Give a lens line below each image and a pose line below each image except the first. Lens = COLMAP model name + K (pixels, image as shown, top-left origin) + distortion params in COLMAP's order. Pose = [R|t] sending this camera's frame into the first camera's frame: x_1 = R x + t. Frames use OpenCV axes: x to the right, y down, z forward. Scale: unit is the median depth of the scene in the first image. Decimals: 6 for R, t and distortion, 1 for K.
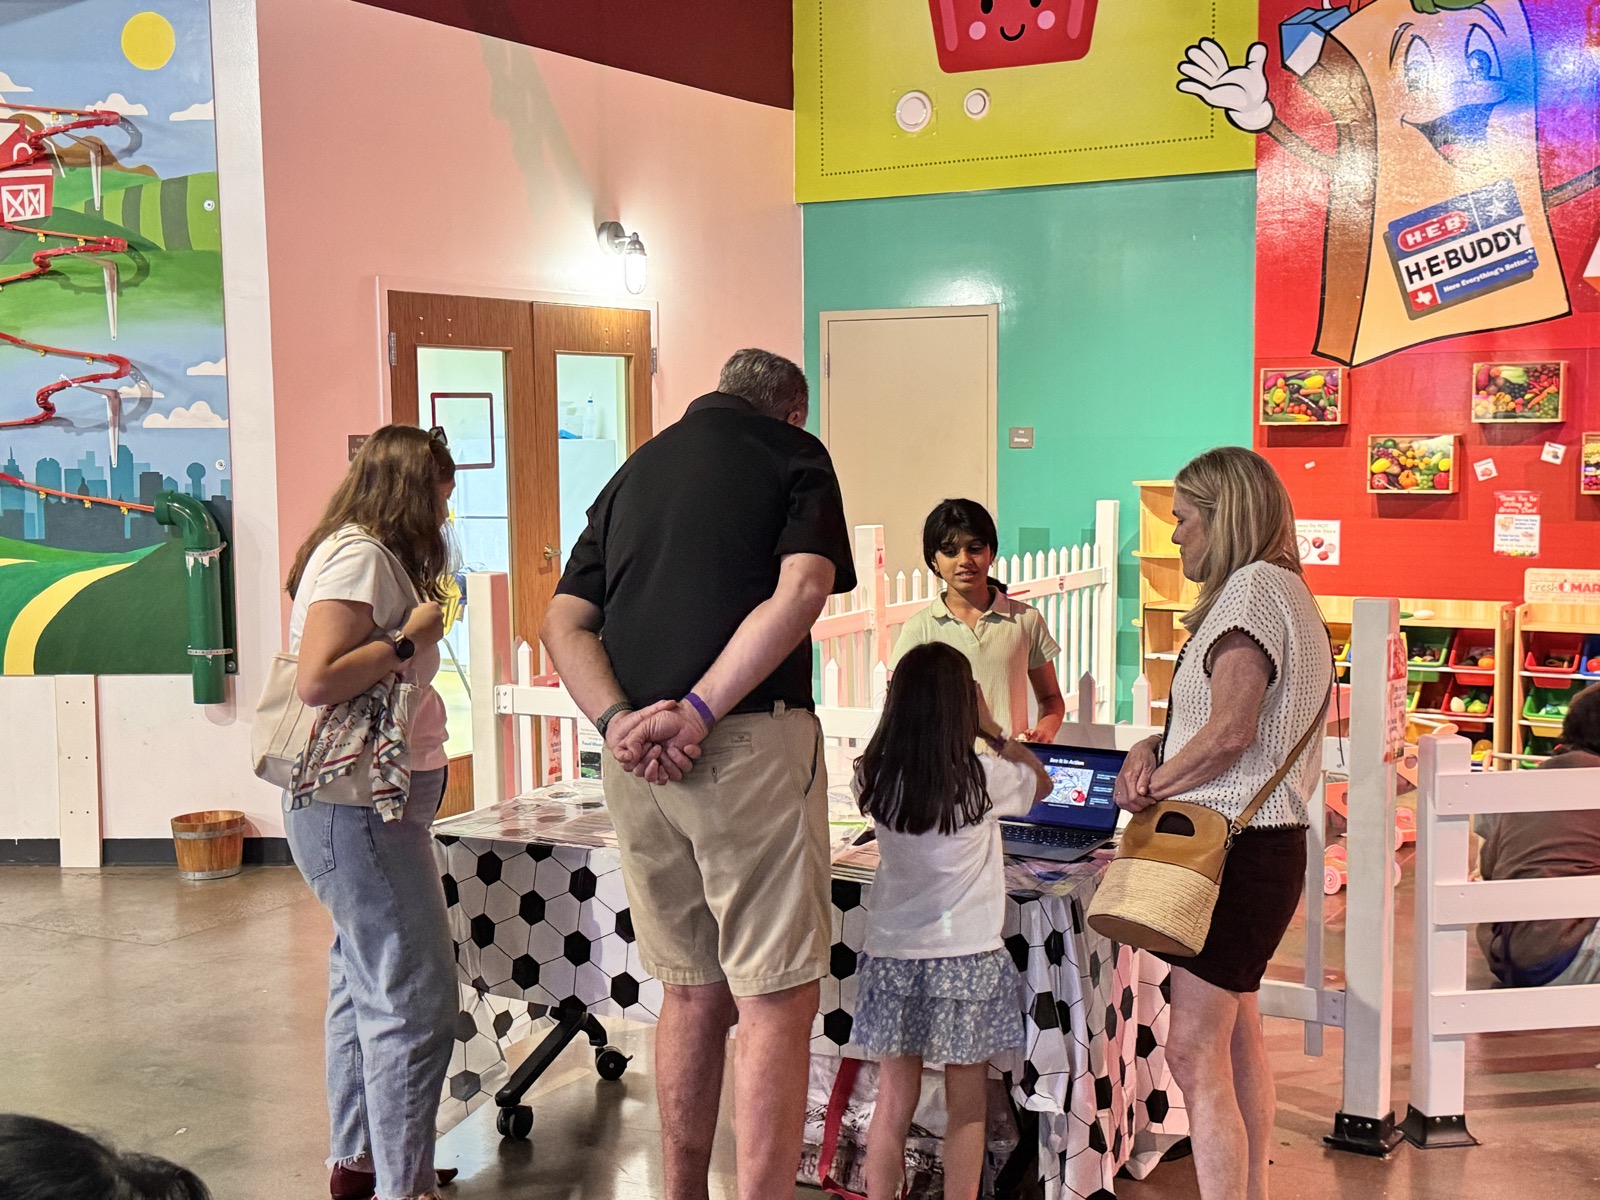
lens RADIAL K [[2042.2, 0, 806.7], [0, 2042.2, 598.9], [0, 0, 1]] dist [0.210297, -0.500579]
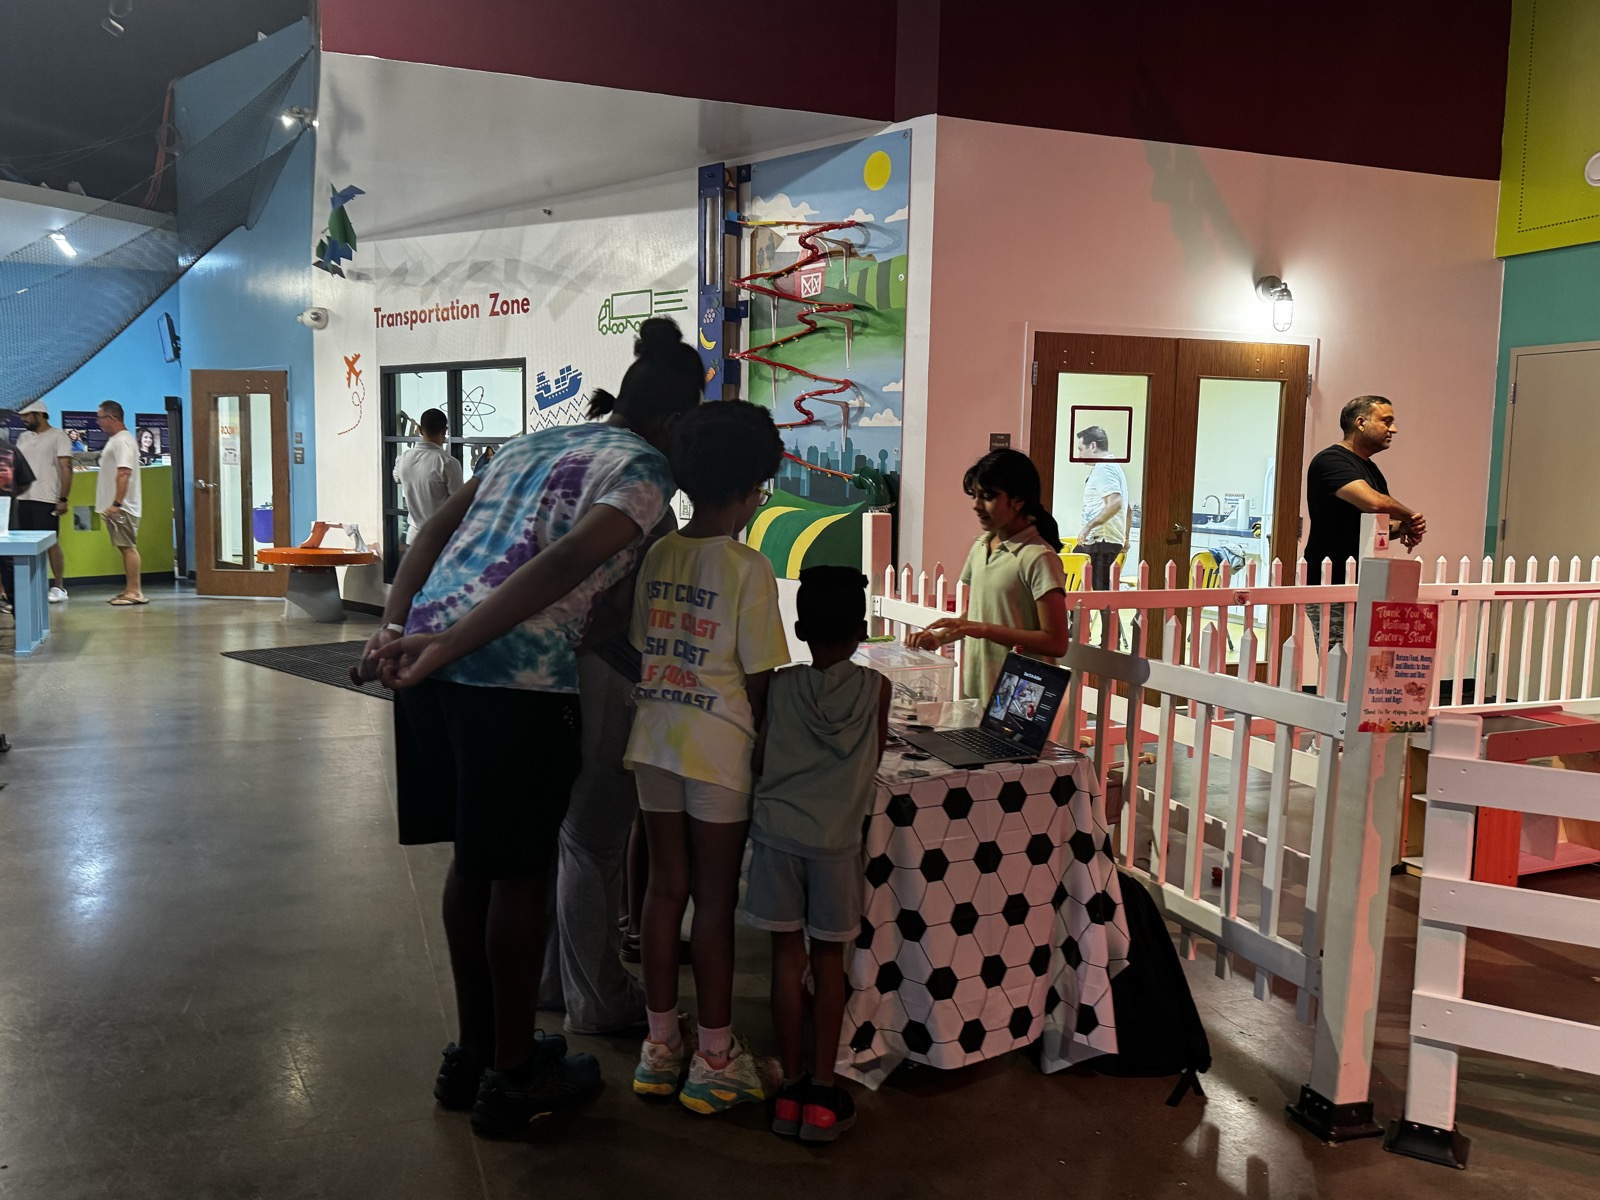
lens RADIAL K [[1298.7, 0, 789.6], [0, 1298.7, 589.5], [0, 0, 1]] dist [0.163422, -0.320431]
pose [[0.758026, 0.086921, -0.646406, 0.242091], [-0.084069, 0.995834, 0.035322, 0.007763], [0.646783, 0.027568, 0.762176, 0.195313]]
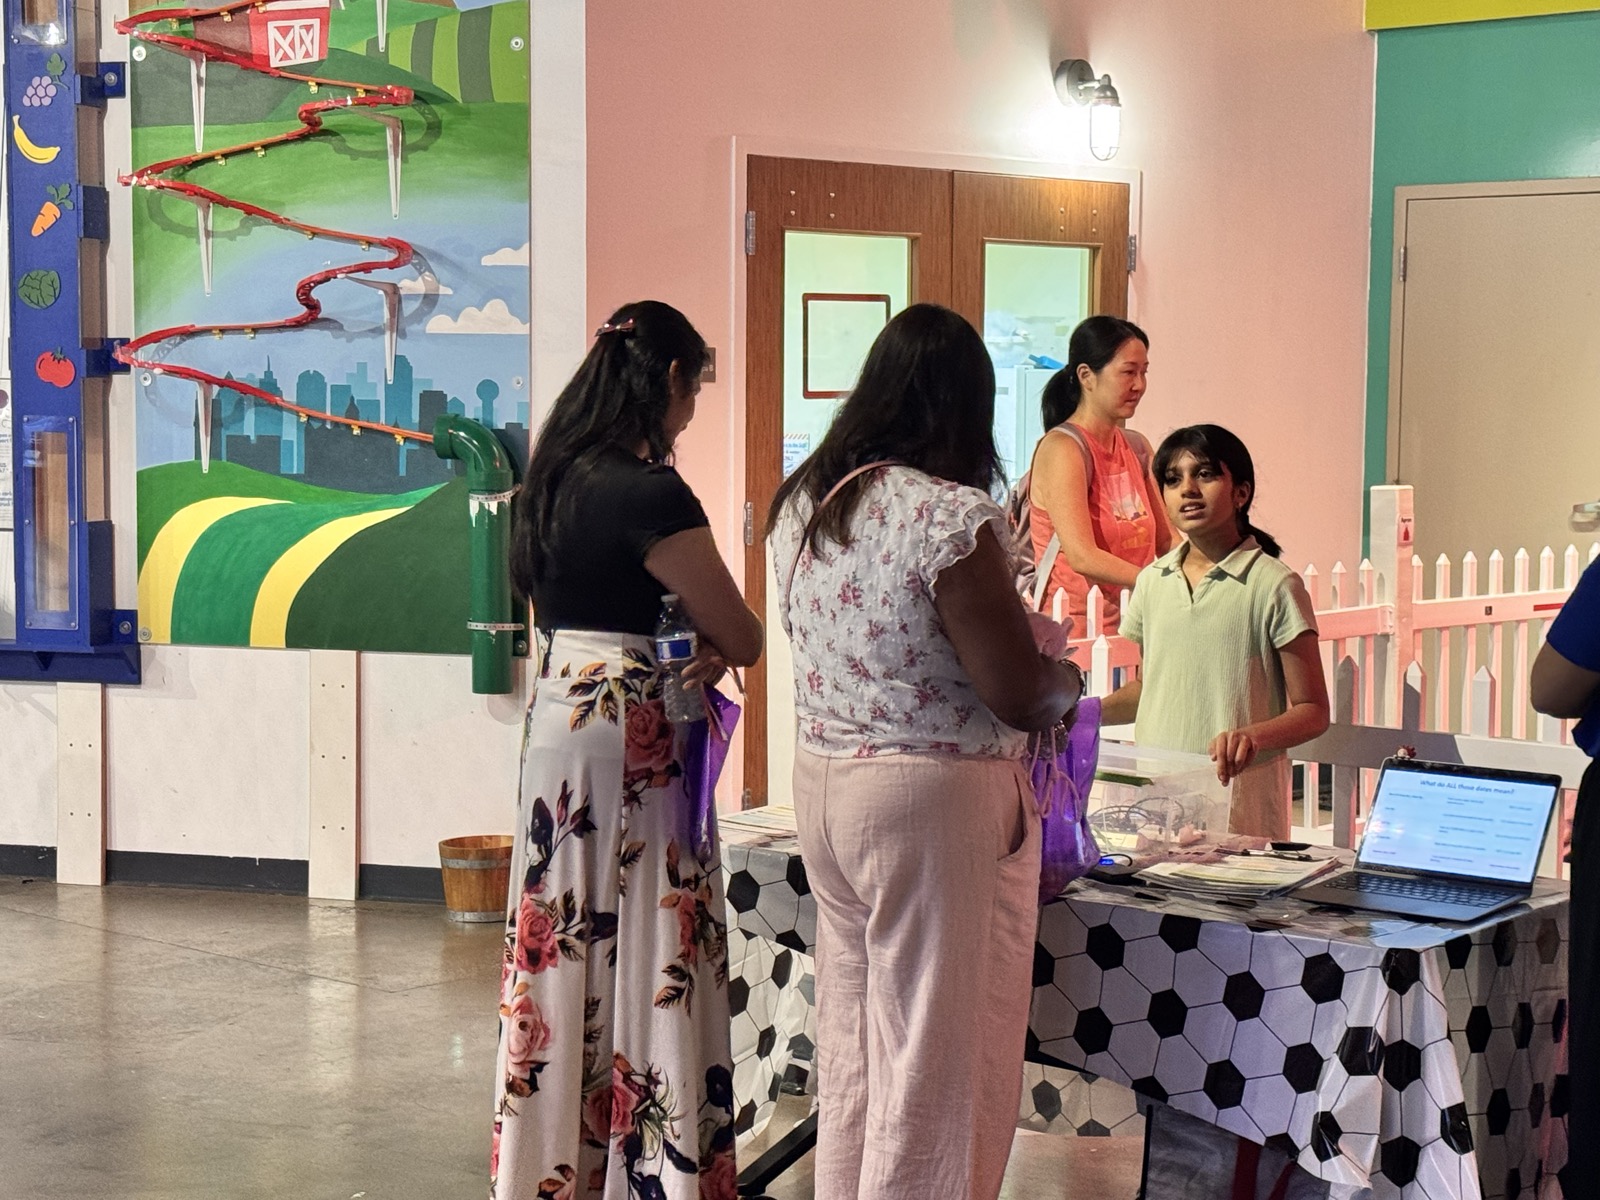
lens RADIAL K [[3046.3, 0, 800.0], [0, 3046.3, 600.0], [0, 0, 1]] dist [0.093056, 0.357368]
pose [[0.971216, 0.035644, -0.235520, 0.073956], [-0.038089, 0.999257, -0.005837, 0.015493], [0.235137, 0.014639, 0.971852, -0.058593]]
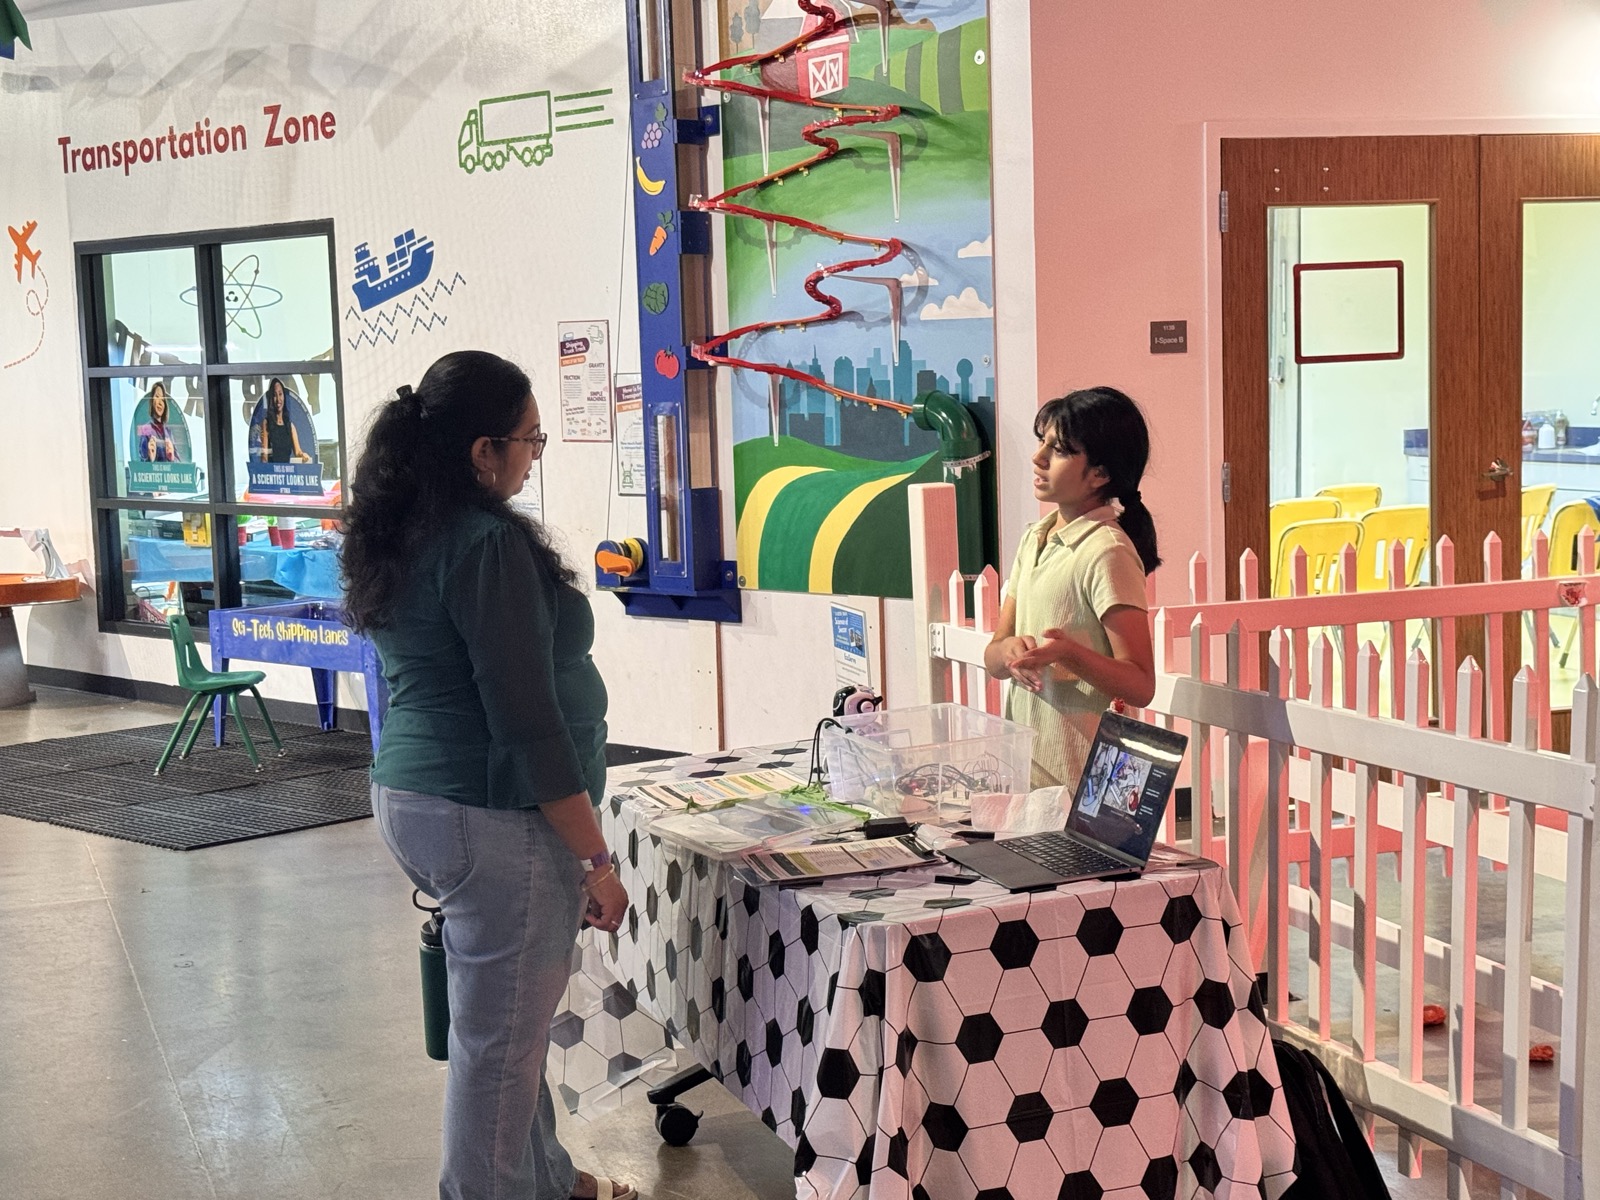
lens RADIAL K [[2530.5, 0, 800.0], [0, 2530.5, 600.0], [0, 0, 1]] dist [0.135248, -0.143469]
pose [[0.744397, 0.050292, -0.665841, 0.314631], [-0.033904, 0.998720, 0.037532, -0.001981], [0.666876, -0.005364, 0.745149, 0.139311]]
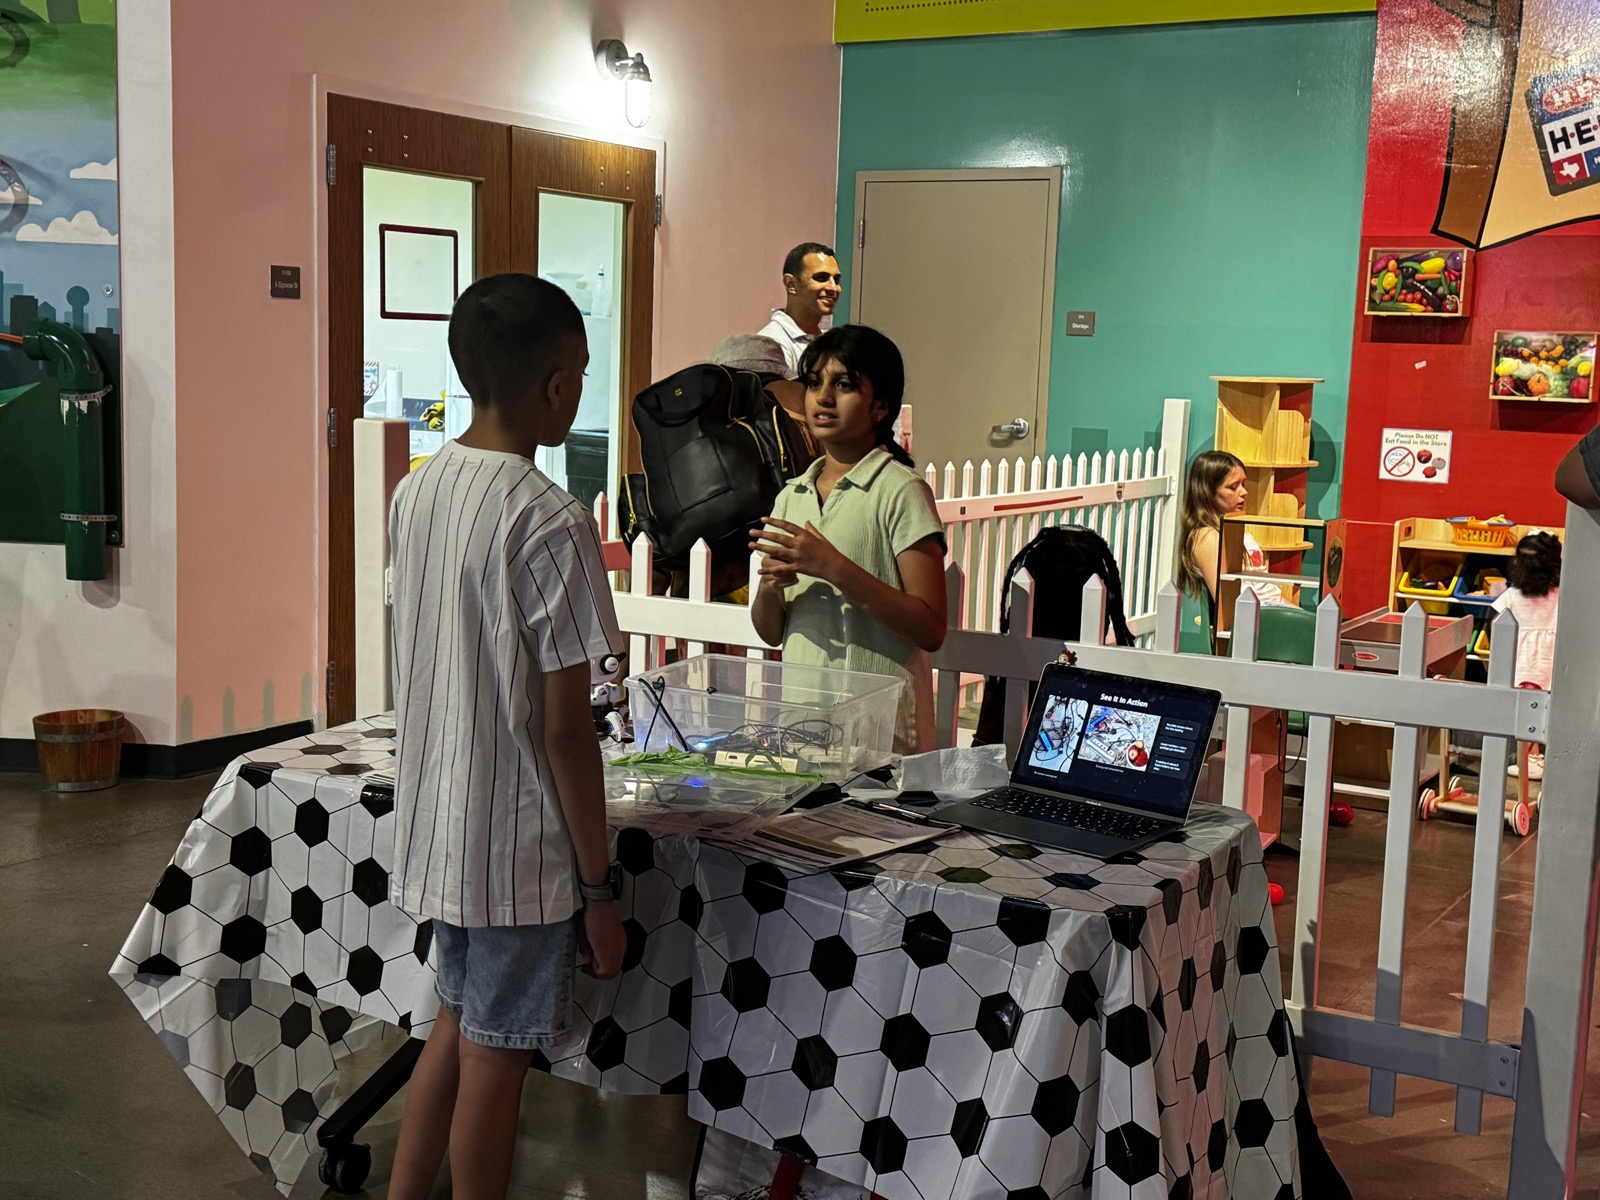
lens RADIAL K [[2007.5, 0, 804.7], [0, 2007.5, 593.2], [0, 0, 1]] dist [0.237639, -0.582285]
pose [[0.998697, 0.046555, -0.020899, 0.013284], [-0.045775, 0.998289, 0.036389, 0.011096], [0.022557, -0.035385, 0.999119, 0.163092]]
